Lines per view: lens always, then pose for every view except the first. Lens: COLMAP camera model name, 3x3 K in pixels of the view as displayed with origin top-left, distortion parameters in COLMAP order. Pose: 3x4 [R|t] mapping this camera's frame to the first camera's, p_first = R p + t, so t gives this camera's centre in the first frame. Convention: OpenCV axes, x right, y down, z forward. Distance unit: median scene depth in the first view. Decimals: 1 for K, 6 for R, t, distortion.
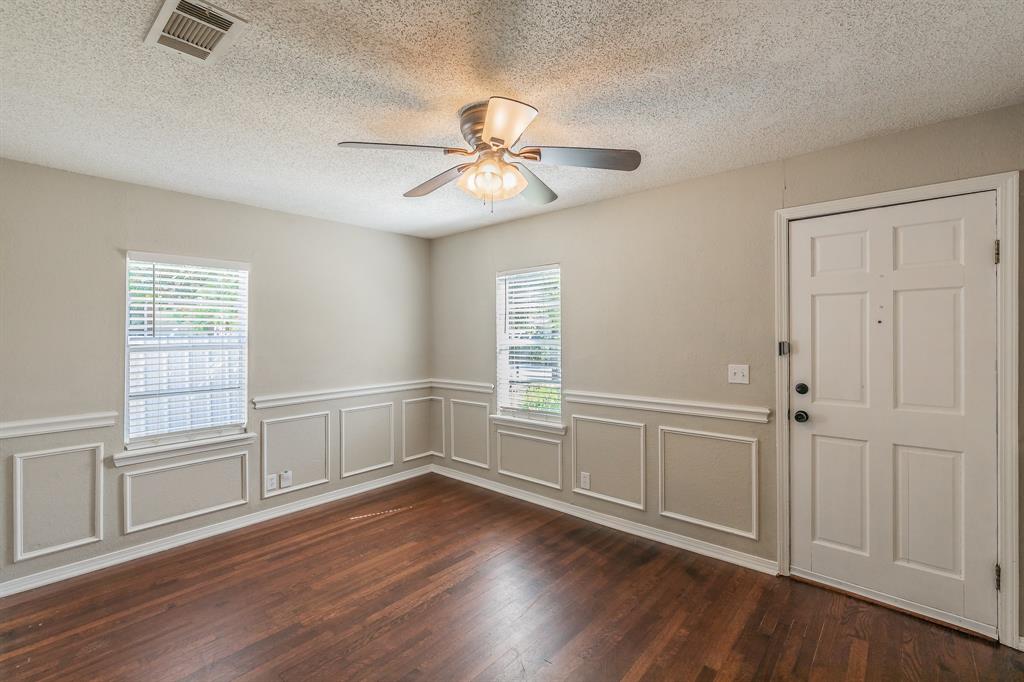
lens RADIAL K [[442.2, 0, 512.5], [0, 442.2, 338.6], [0, 0, 1]] dist [-0.000673, -0.000176]
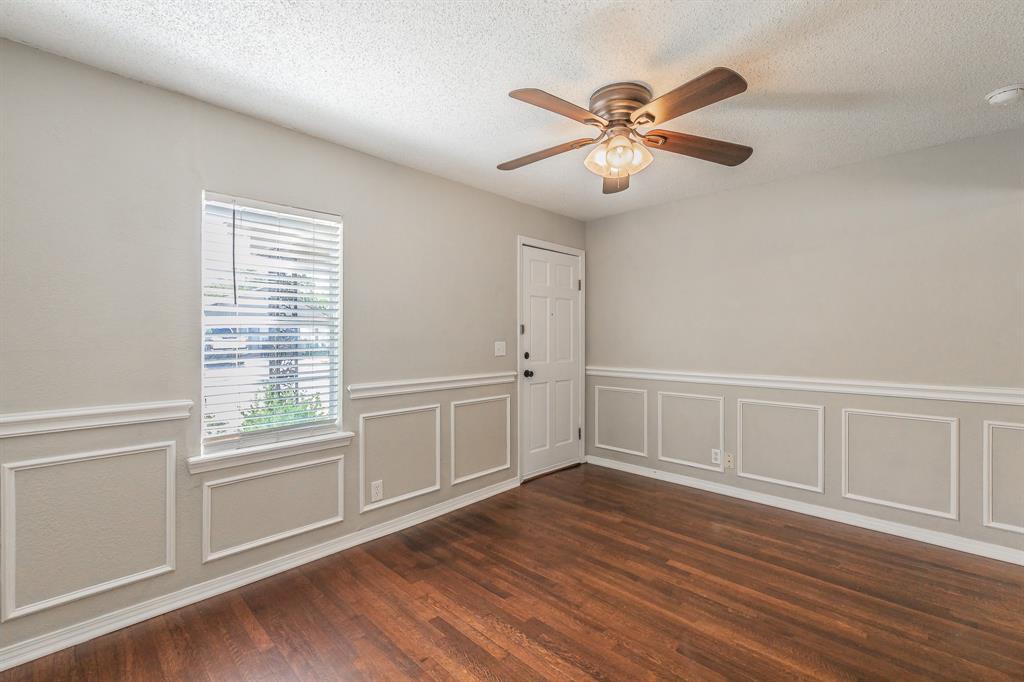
lens RADIAL K [[447.6, 0, 507.4], [0, 447.6, 334.1], [0, 0, 1]] dist [-0.000981, -0.000416]
pose [[0.058702, 0.008845, 0.998236, -0.854383], [0.003616, 0.999952, -0.009073, 0.049356], [-0.998269, 0.004142, 0.058667, 0.920256]]
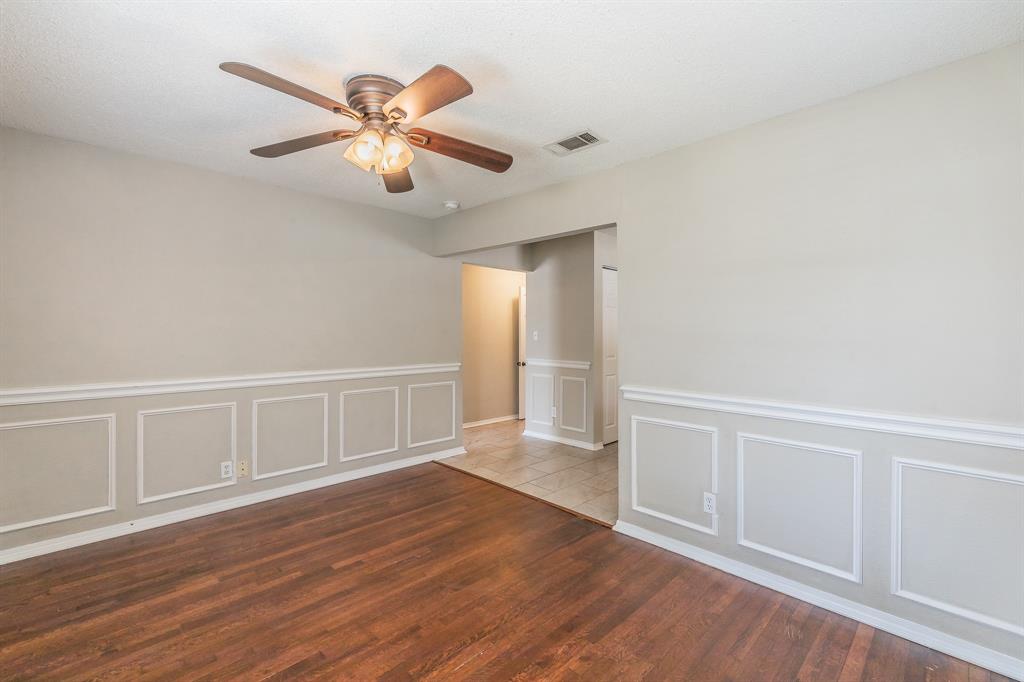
lens RADIAL K [[443.7, 0, 530.3], [0, 443.7, 329.5], [0, 0, 1]] dist [-0.000796, -0.000173]
pose [[-0.999098, 0.000656, 0.042456, -0.329296], [0.000484, 0.999992, -0.004057, 0.035855], [-0.042458, -0.004033, -0.999090, 1.540044]]
